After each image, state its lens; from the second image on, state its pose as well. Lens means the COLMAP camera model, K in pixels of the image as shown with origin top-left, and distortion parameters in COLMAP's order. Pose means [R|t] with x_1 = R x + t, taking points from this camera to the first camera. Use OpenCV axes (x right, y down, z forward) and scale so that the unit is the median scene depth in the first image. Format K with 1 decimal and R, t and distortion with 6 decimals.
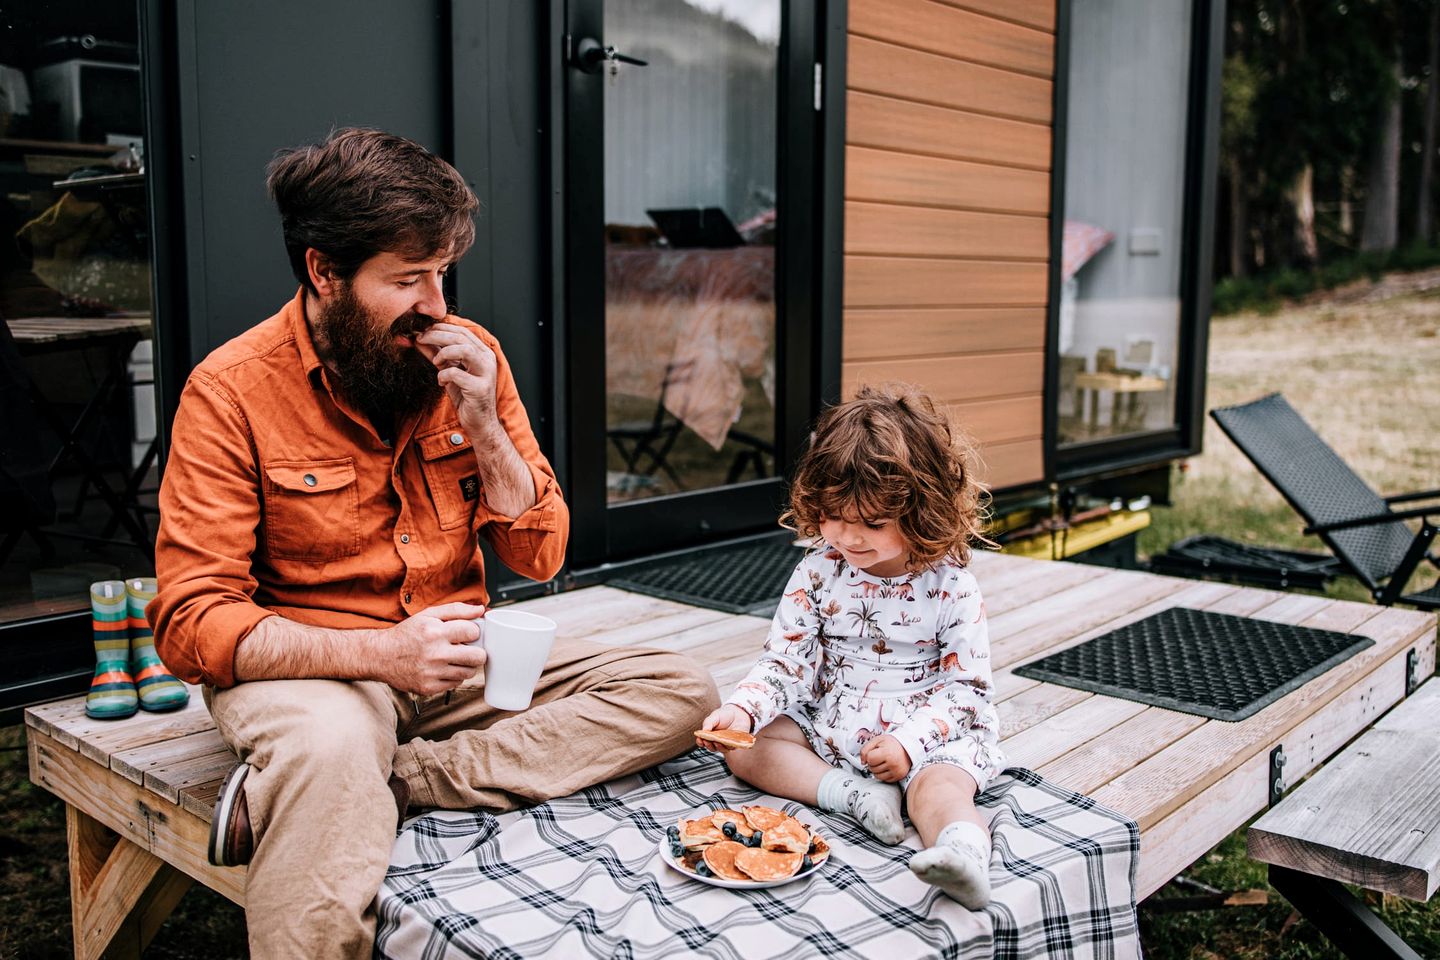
lens RADIAL K [[1374.1, 0, 714.8], [0, 1374.1, 484.0], [0, 0, 1]] dist [-0.021288, 0.000000]
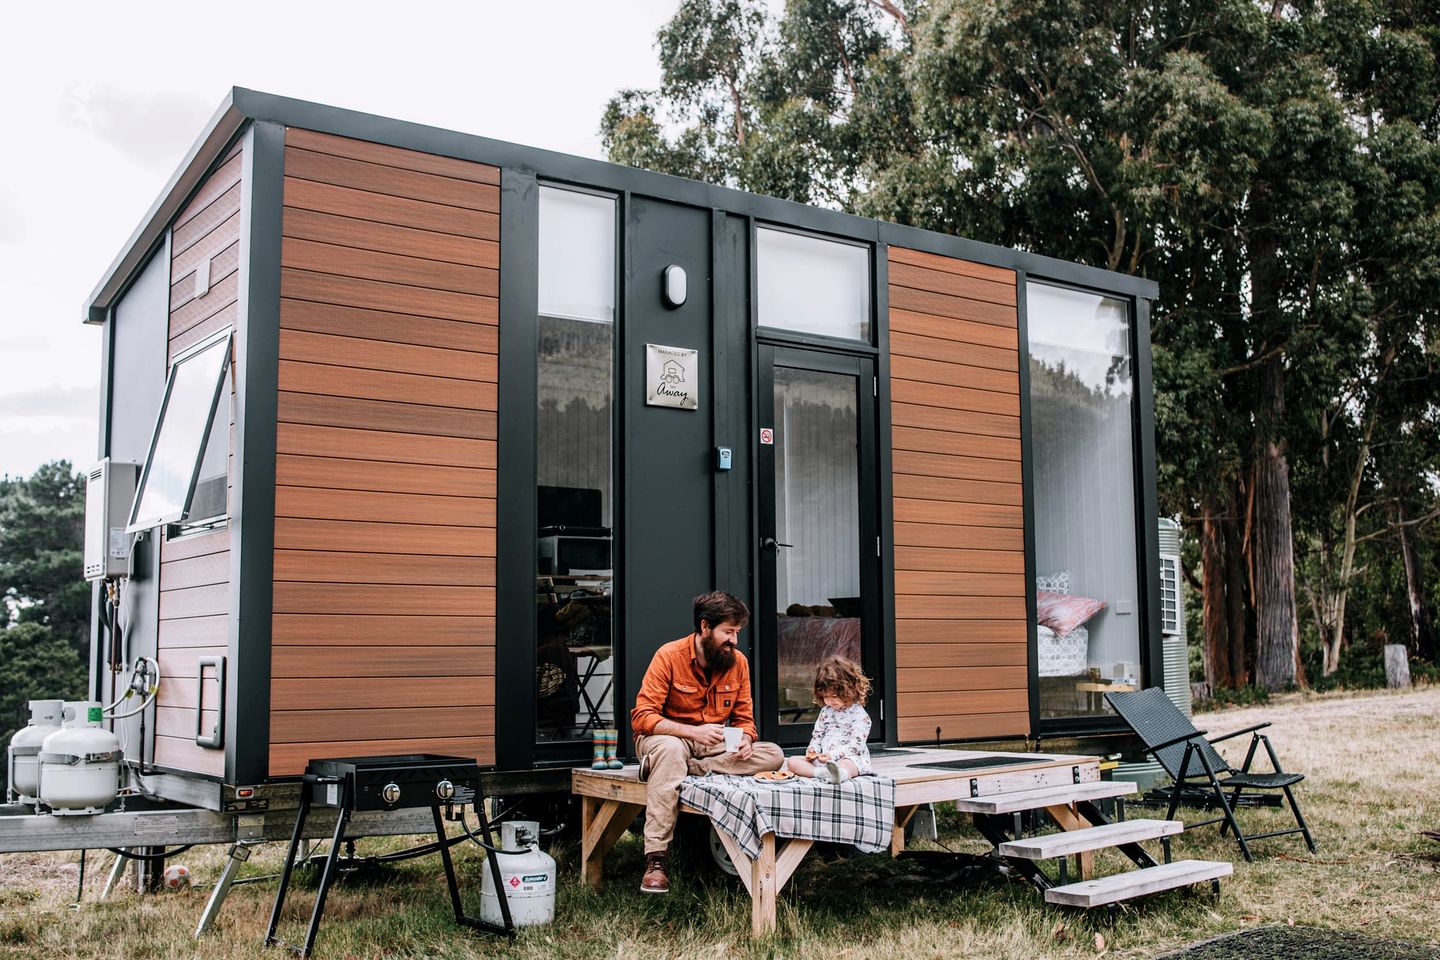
lens RADIAL K [[1501.3, 0, 722.7], [0, 1501.3, 482.4], [0, 0, 1]] dist [-0.025560, 0.000000]
pose [[0.974645, -0.037176, -0.220648, 0.365326], [-0.020208, 0.967447, -0.252265, 0.234055], [0.222844, 0.250328, 0.942166, -1.387158]]
